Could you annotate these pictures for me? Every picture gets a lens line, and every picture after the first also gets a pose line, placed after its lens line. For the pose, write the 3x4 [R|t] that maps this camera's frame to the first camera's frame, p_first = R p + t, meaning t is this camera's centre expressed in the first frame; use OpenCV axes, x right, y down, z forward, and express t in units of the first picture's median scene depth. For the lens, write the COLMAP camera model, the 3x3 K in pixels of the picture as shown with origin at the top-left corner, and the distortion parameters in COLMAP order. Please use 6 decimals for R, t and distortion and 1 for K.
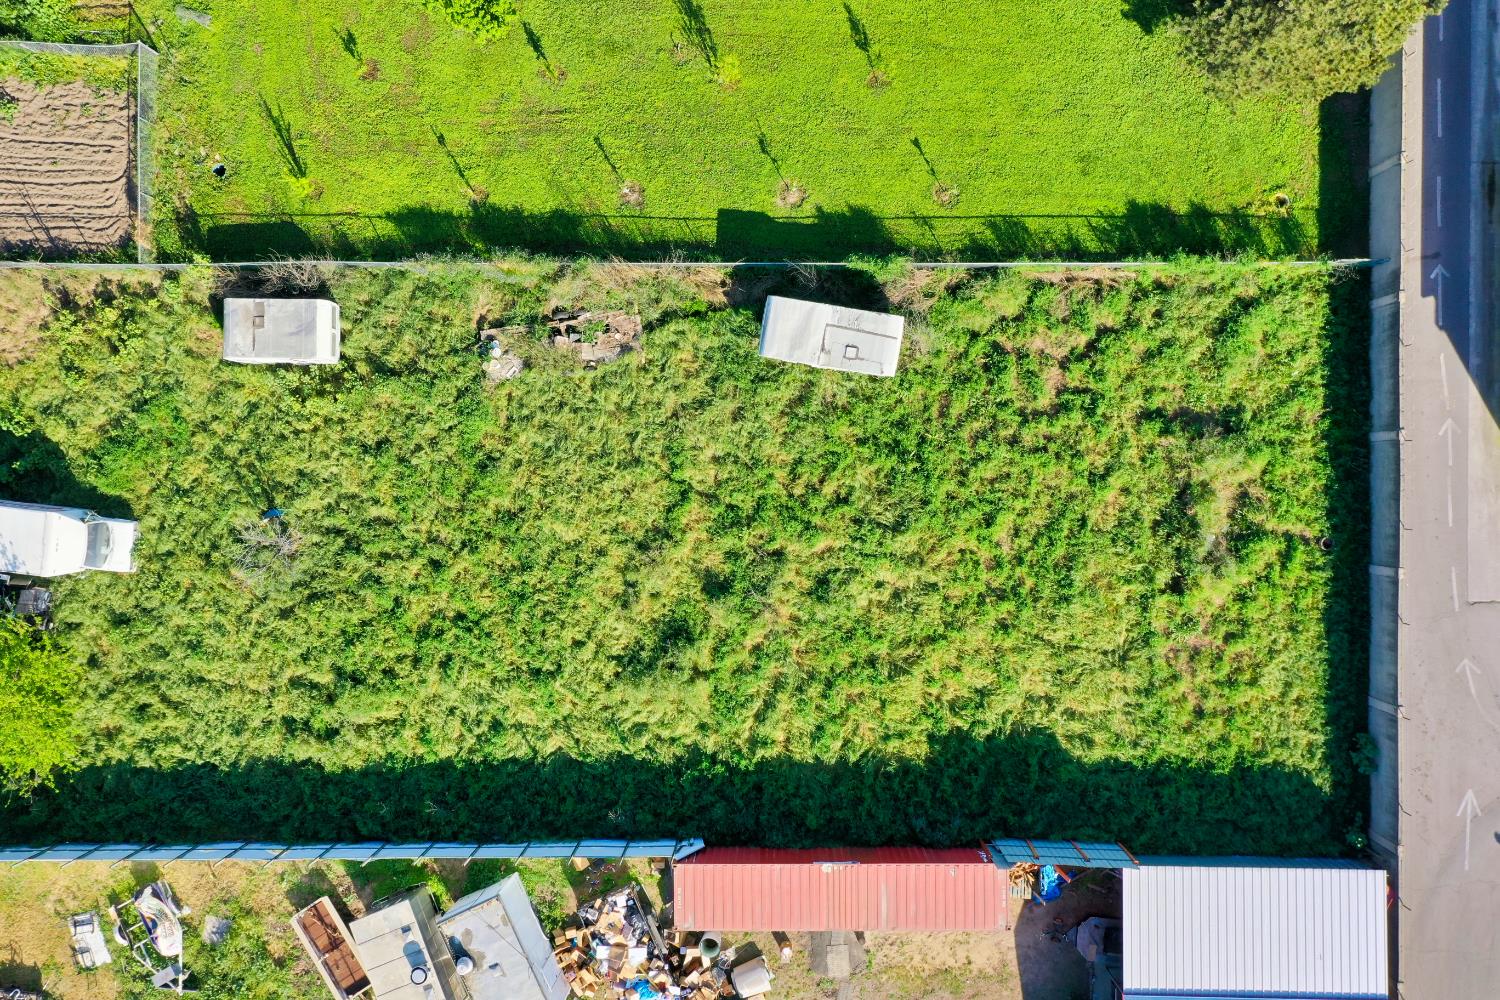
lens RADIAL K [[1187.7, 0, 750.0], [0, 1187.7, 500.0], [0, 0, 1]] dist [0.006414, 0.005459]
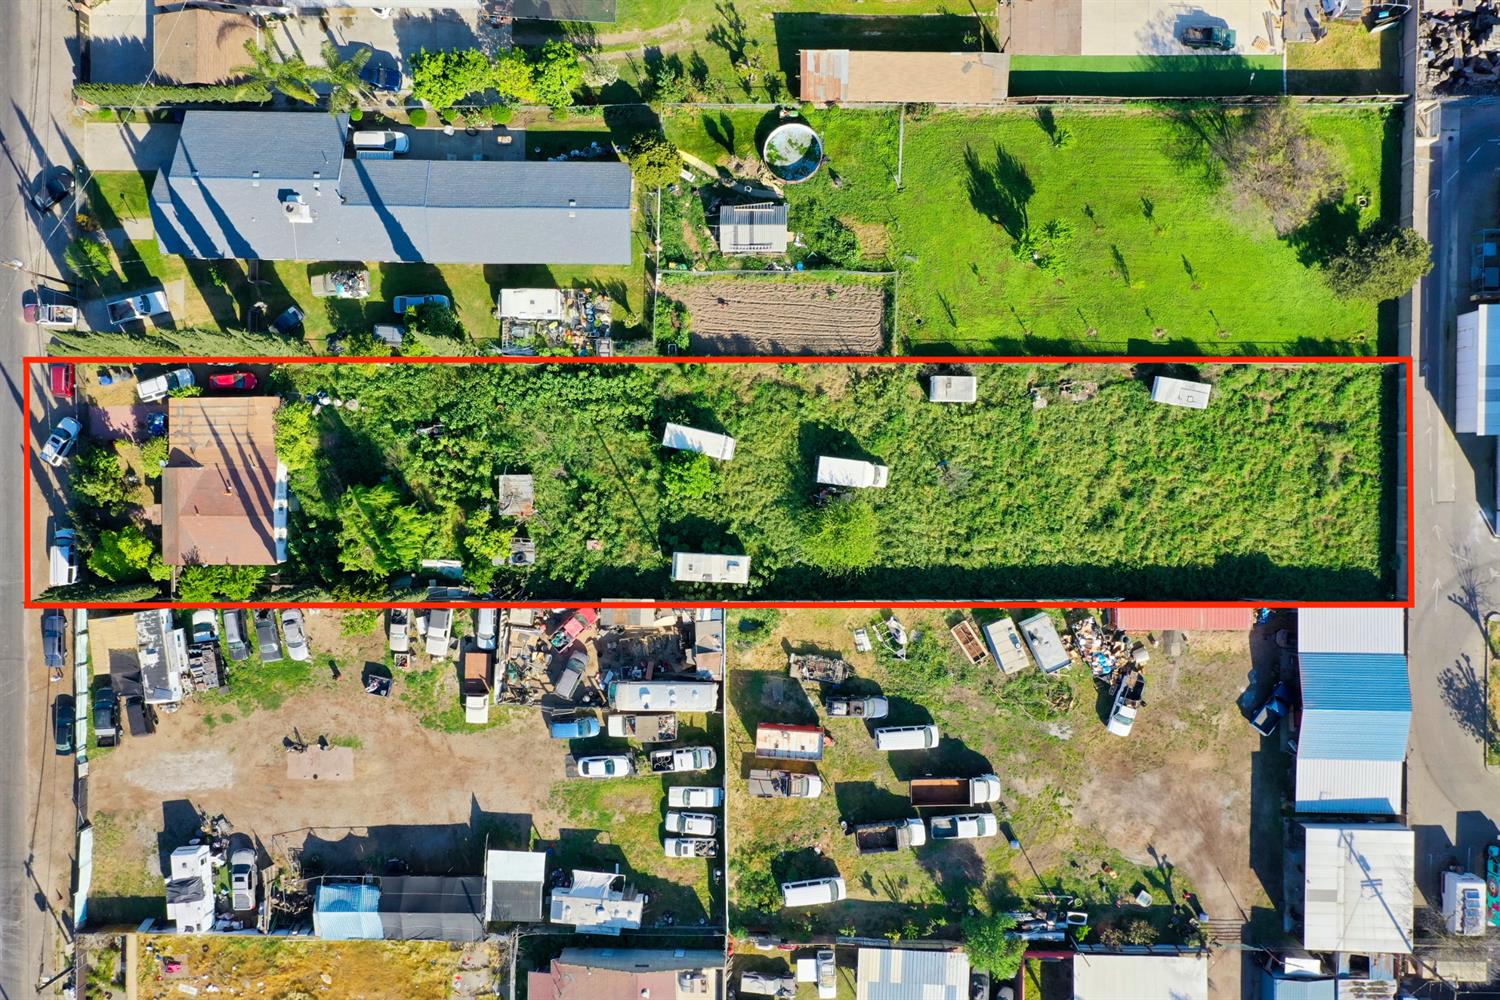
lens RADIAL K [[1192.1, 0, 743.3], [0, 1192.1, 495.3], [0, 0, 1]] dist [0.008755, 0.009677]
pose [[0.999988, 0.004712, -0.001361, -0.809456], [-0.004705, 0.999979, 0.004536, 0.067614], [0.001383, -0.004529, 0.999989, -1.442036]]
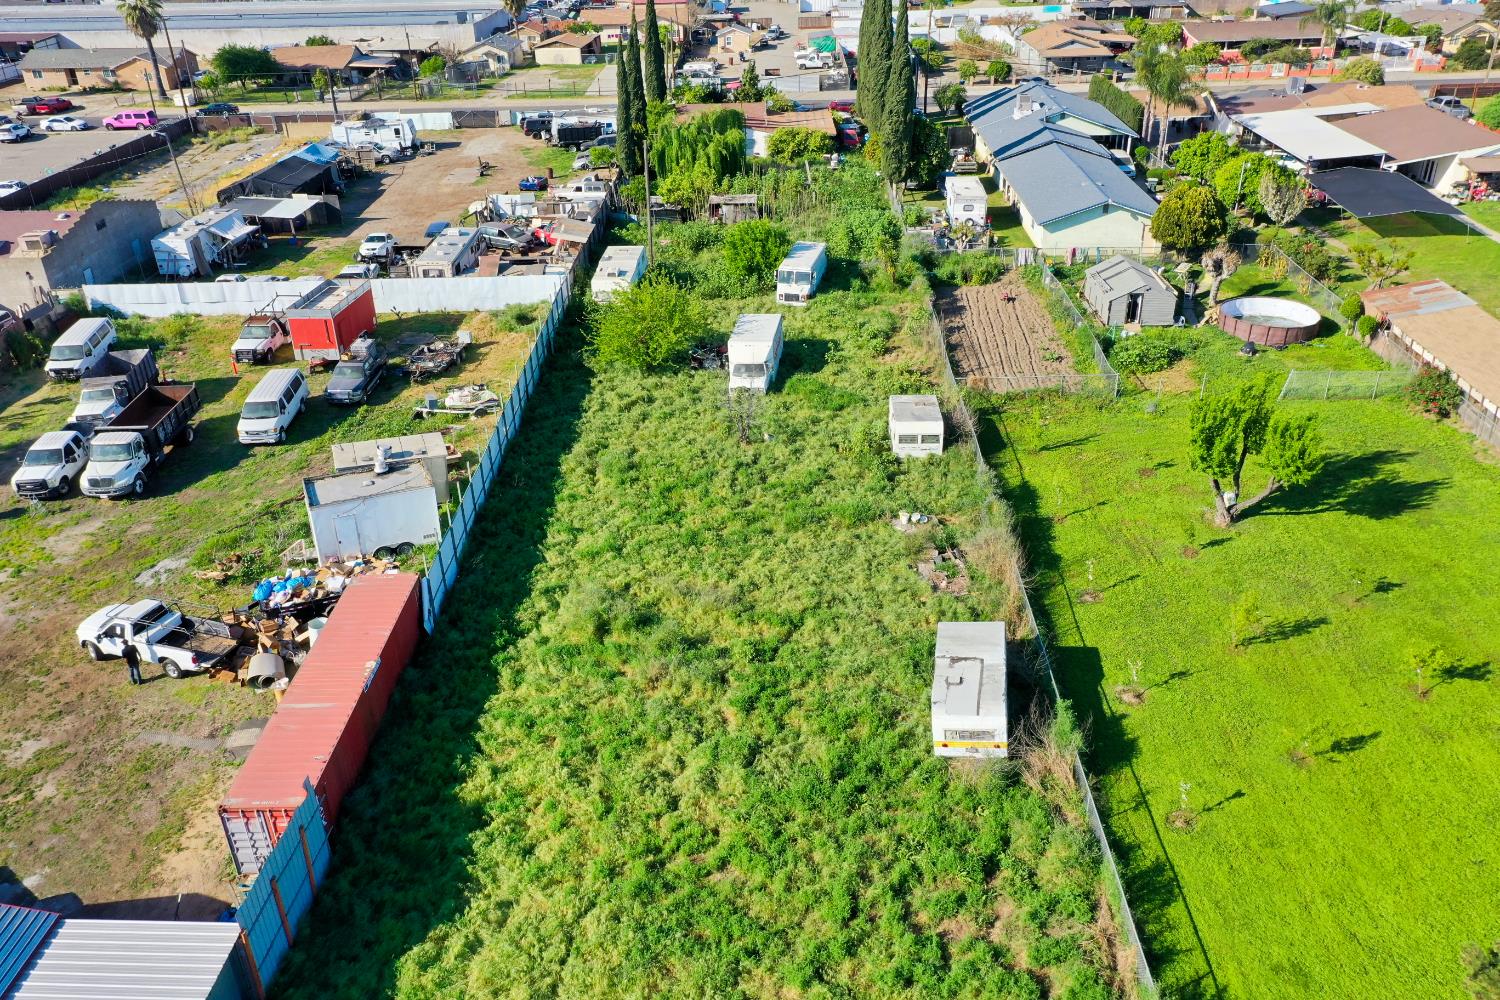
lens RADIAL K [[1191.1, 0, 747.1], [0, 1191.1, 499.0], [0, 0, 1]] dist [0.007730, 0.007555]
pose [[-0.022202, 0.494686, -0.868788, 0.734515], [-0.999490, 0.008970, 0.030650, -0.001730], [0.022955, 0.869025, 0.494235, 0.433447]]
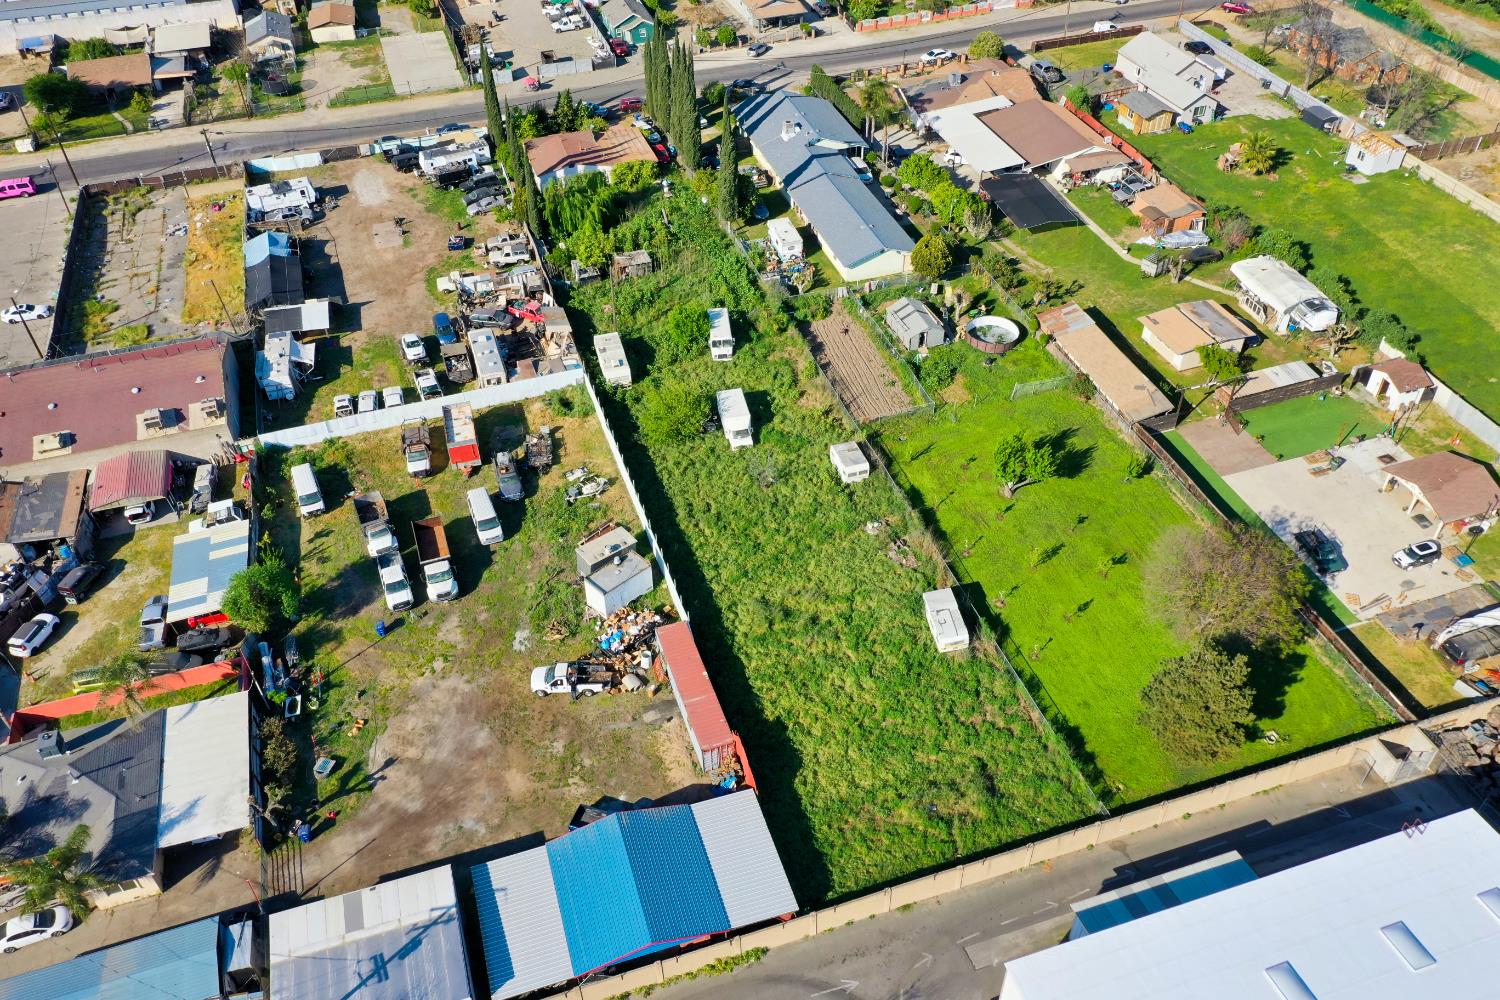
lens RADIAL K [[1187.7, 0, 750.0], [0, 1187.7, 500.0], [0, 0, 1]] dist [0.006414, 0.005459]
pose [[0.314338, 0.644217, -0.697264, 1.244302], [-0.949298, 0.217194, -0.227289, 0.600896], [0.005018, 0.733356, 0.679826, -0.564035]]
